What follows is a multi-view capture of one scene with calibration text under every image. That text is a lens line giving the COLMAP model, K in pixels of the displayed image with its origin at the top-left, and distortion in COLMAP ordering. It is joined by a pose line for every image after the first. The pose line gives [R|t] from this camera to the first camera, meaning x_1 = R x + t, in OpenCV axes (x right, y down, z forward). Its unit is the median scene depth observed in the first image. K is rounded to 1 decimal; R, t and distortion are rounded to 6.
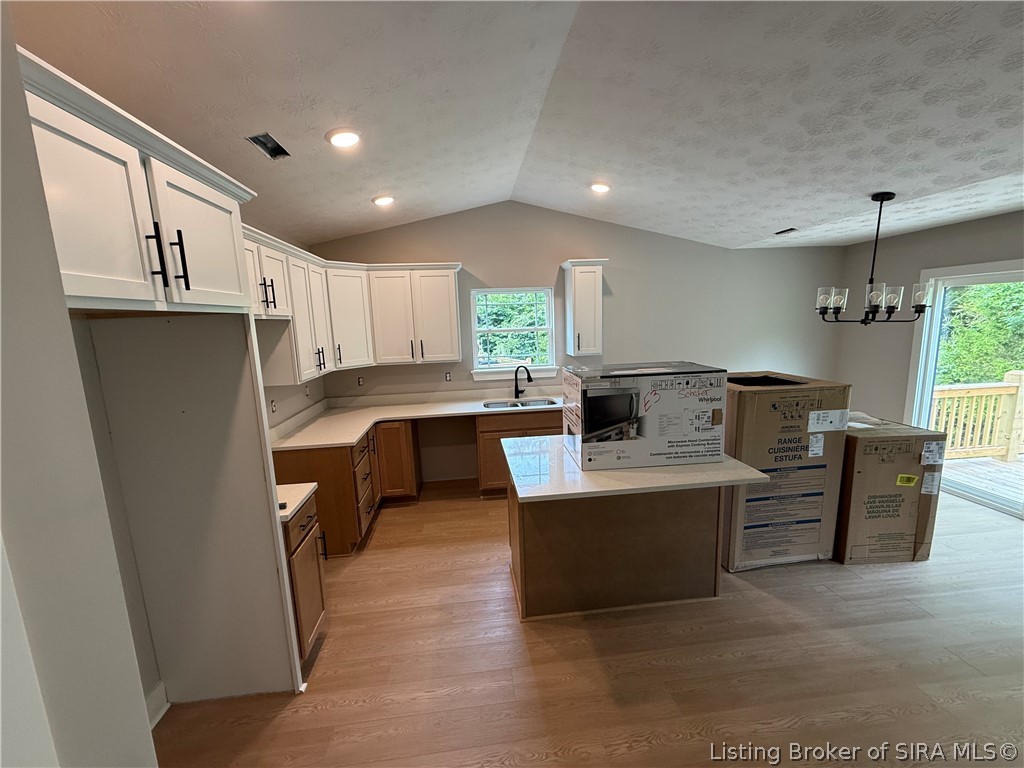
lens RADIAL K [[406.6, 0, 506.2], [0, 406.6, 385.1], [0, 0, 1]] dist [0.002309, 0.000038]
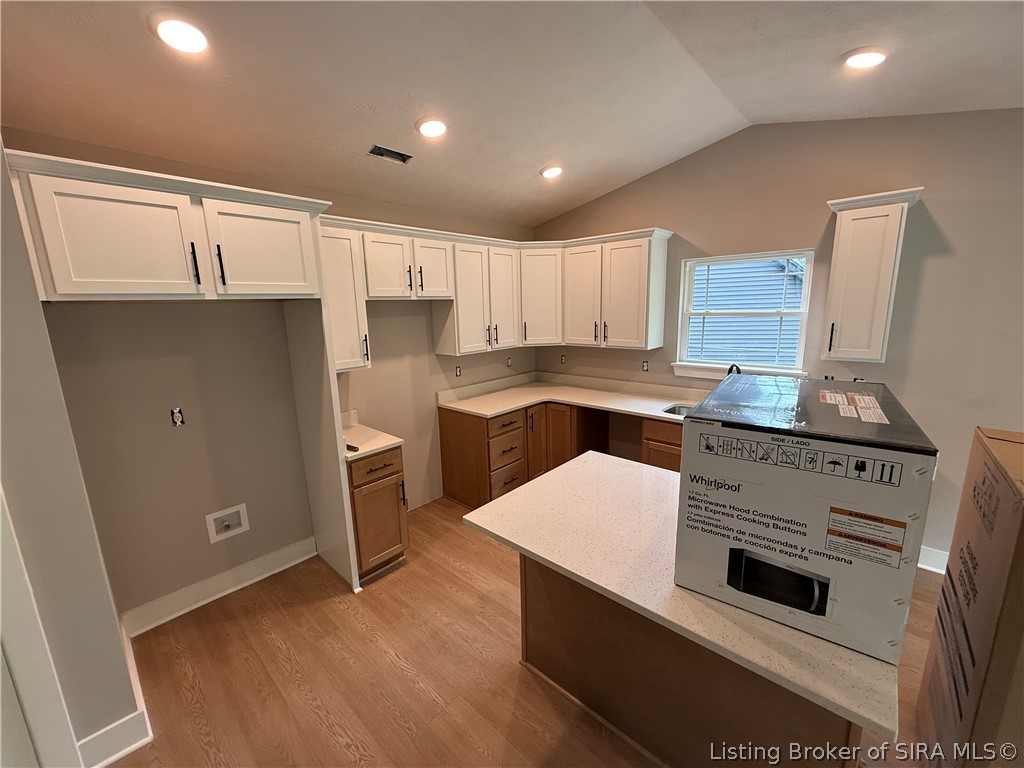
lens RADIAL K [[406.6, 0, 507.0], [0, 406.6, 384.2], [0, 0, 1]] dist [0.002309, 0.000038]
pose [[0.662351, 0.163089, -0.731227, 0.382990], [-0.117142, 0.986559, 0.113928, -0.060442], [0.739979, 0.010197, 0.672553, 0.280664]]
